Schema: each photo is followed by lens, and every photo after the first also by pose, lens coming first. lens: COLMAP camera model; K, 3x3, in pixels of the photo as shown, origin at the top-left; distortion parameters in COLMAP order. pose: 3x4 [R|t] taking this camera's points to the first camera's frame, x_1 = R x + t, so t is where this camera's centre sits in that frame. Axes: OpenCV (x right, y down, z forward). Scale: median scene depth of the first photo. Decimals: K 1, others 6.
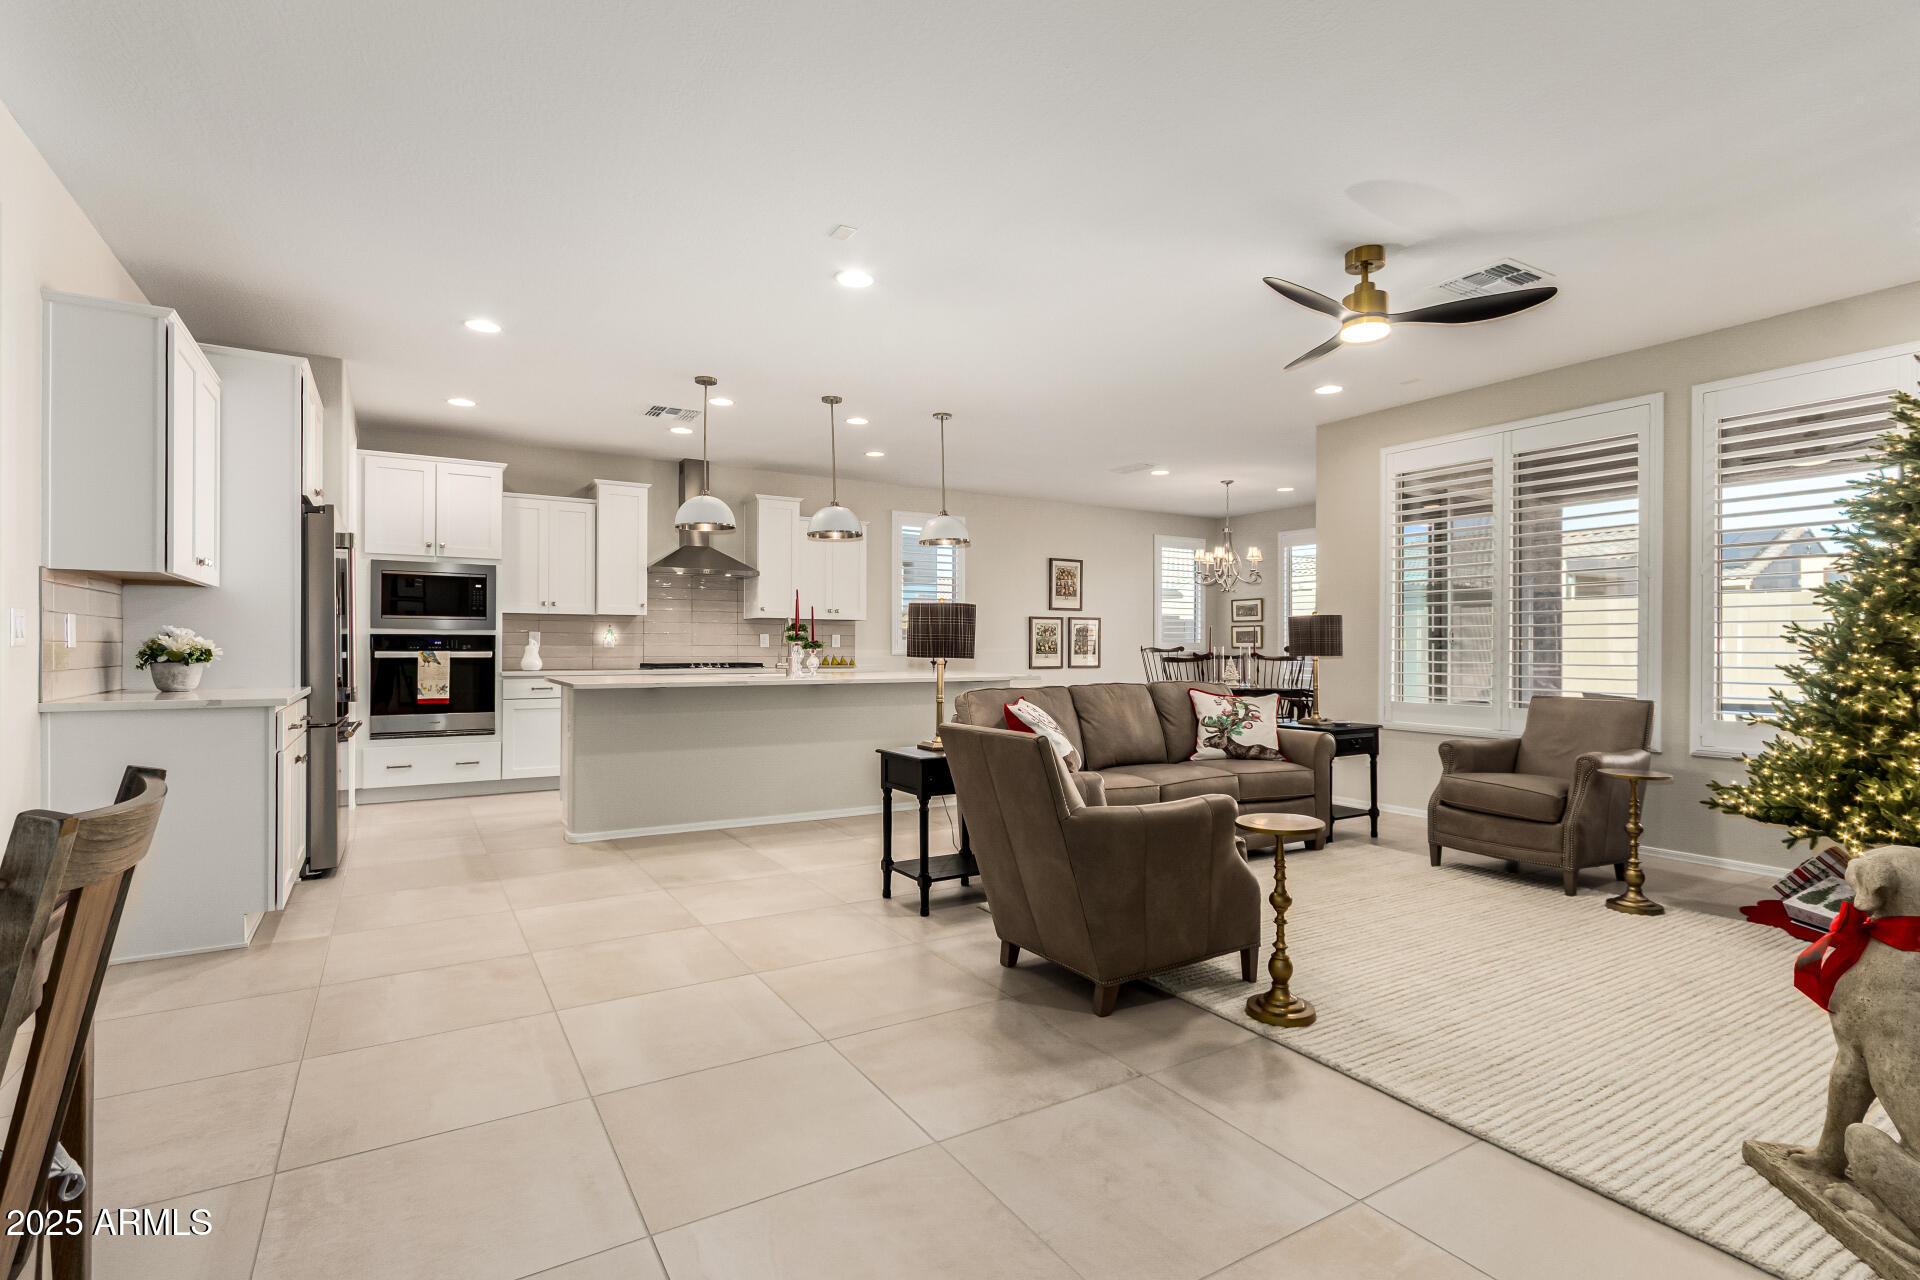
lens RADIAL K [[901.4, 0, 963.4], [0, 901.4, 646.3], [0, 0, 1]] dist [0.002037, 0.000792]
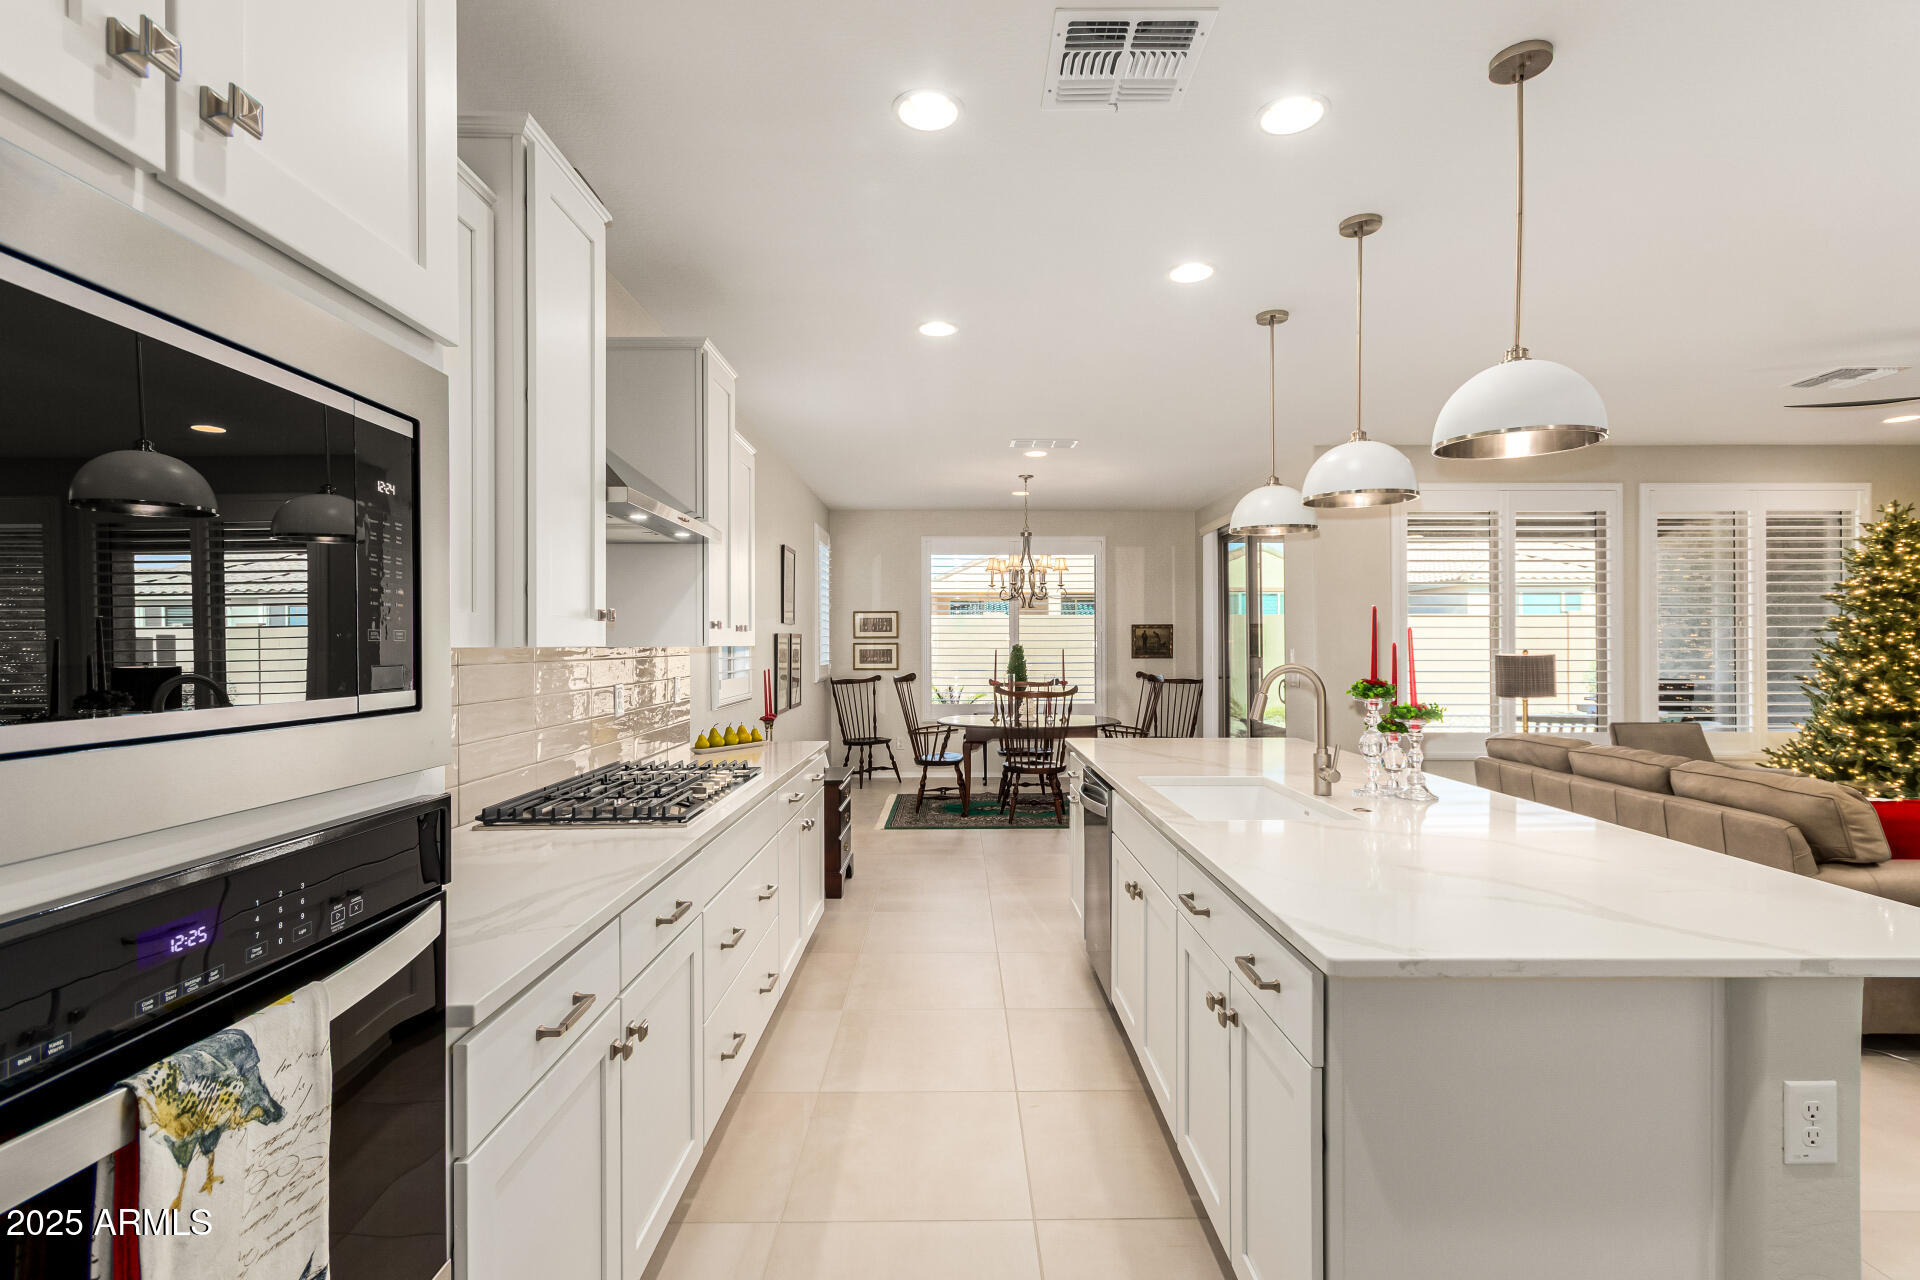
lens RADIAL K [[901.4, 0, 957.7], [0, 901.4, 642.8], [0, 0, 1]] dist [0.002037, 0.000792]
pose [[0.516025, -0.001086, 0.856573, -0.638436], [0.001692, 0.999999, 0.000248, -0.040264], [-0.856572, 0.001322, 0.516026, 0.874275]]
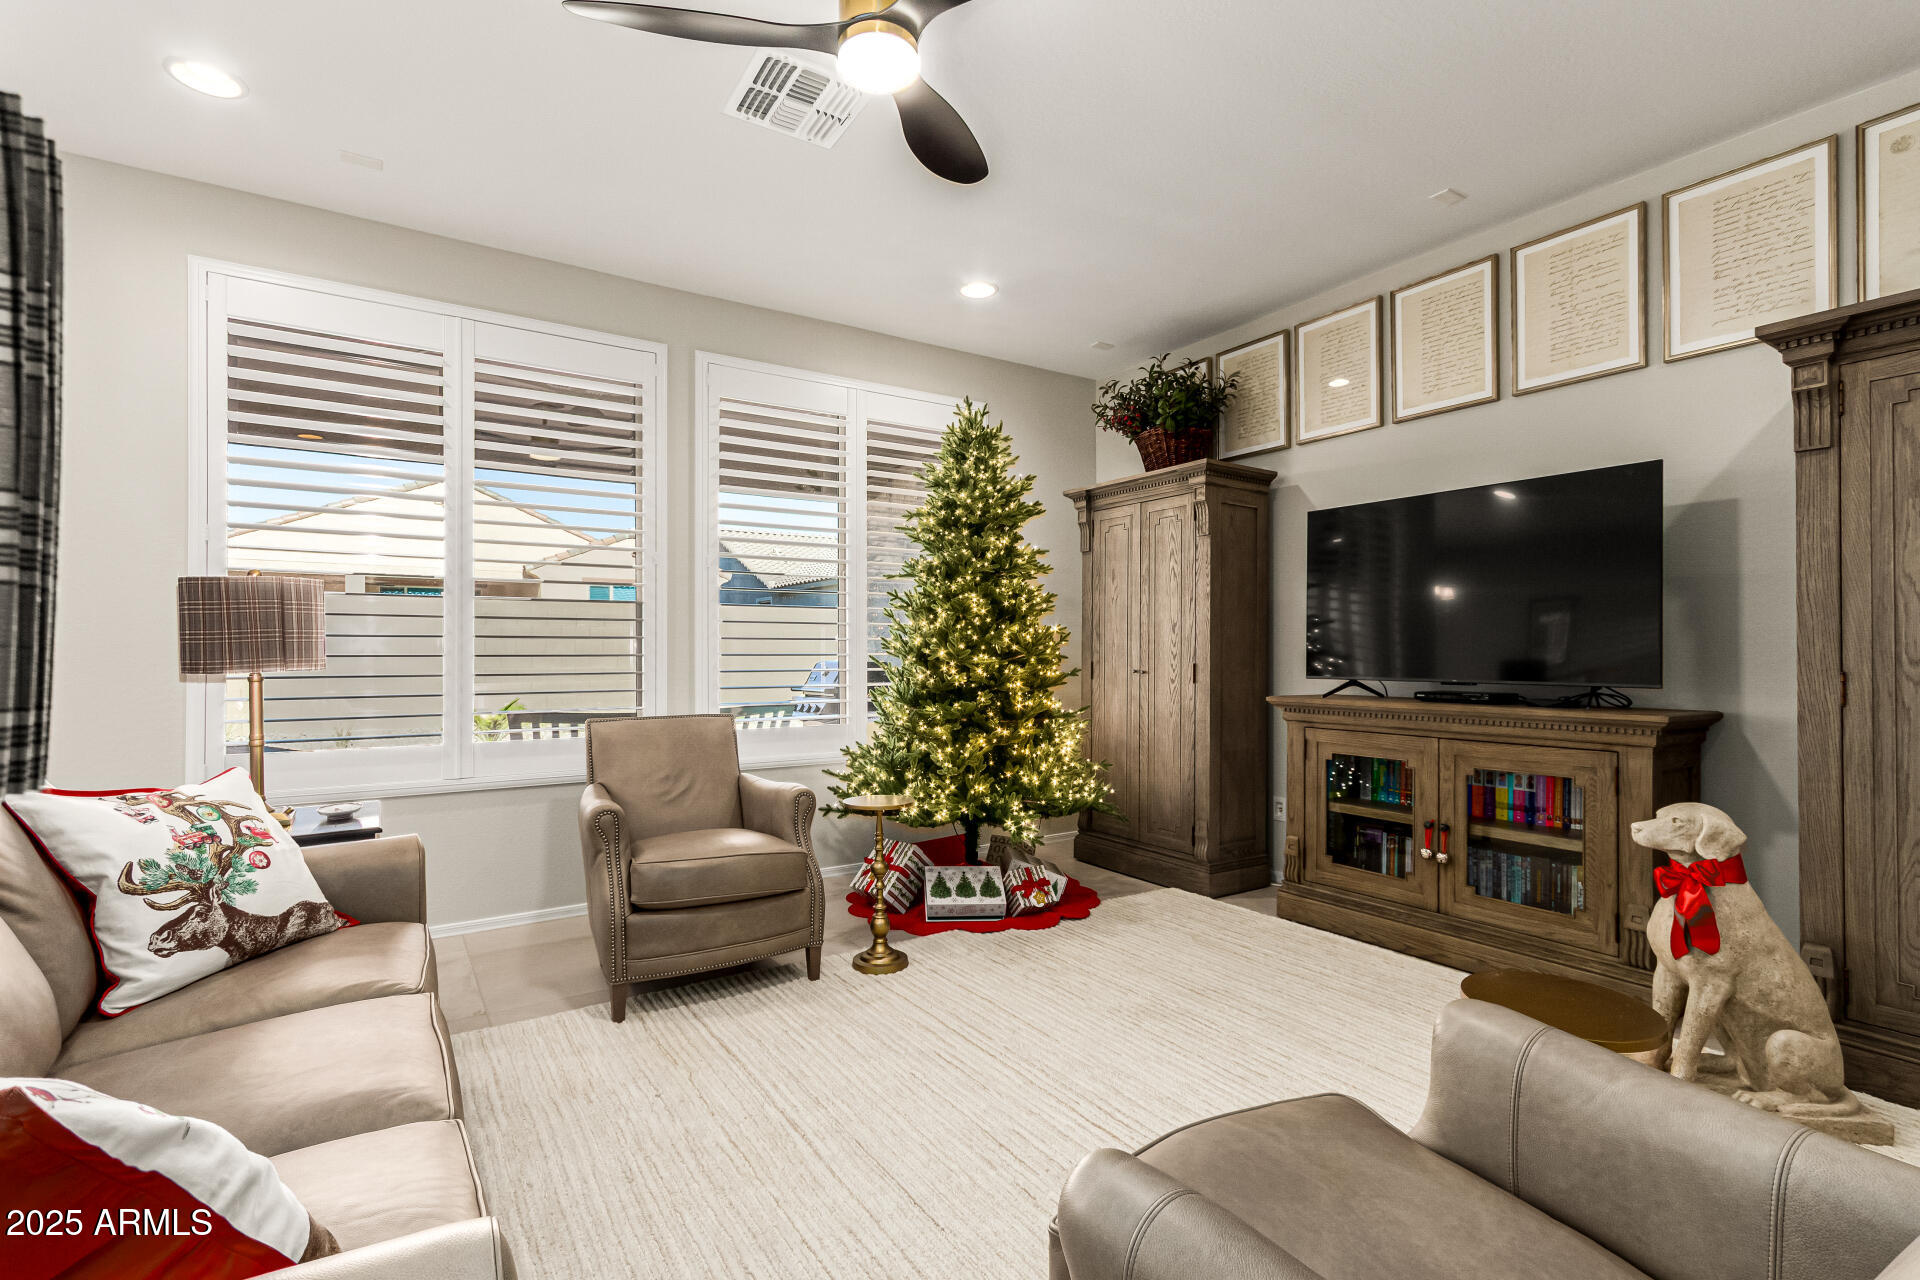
lens RADIAL K [[901.4, 0, 969.1], [0, 901.4, 648.2], [0, 0, 1]] dist [0.002037, 0.000792]
pose [[-0.033891, 0.001424, 0.999425, -0.054162], [0.001367, 0.999998, -0.001379, 0.000713], [-0.999425, 0.001319, -0.033893, 0.569672]]
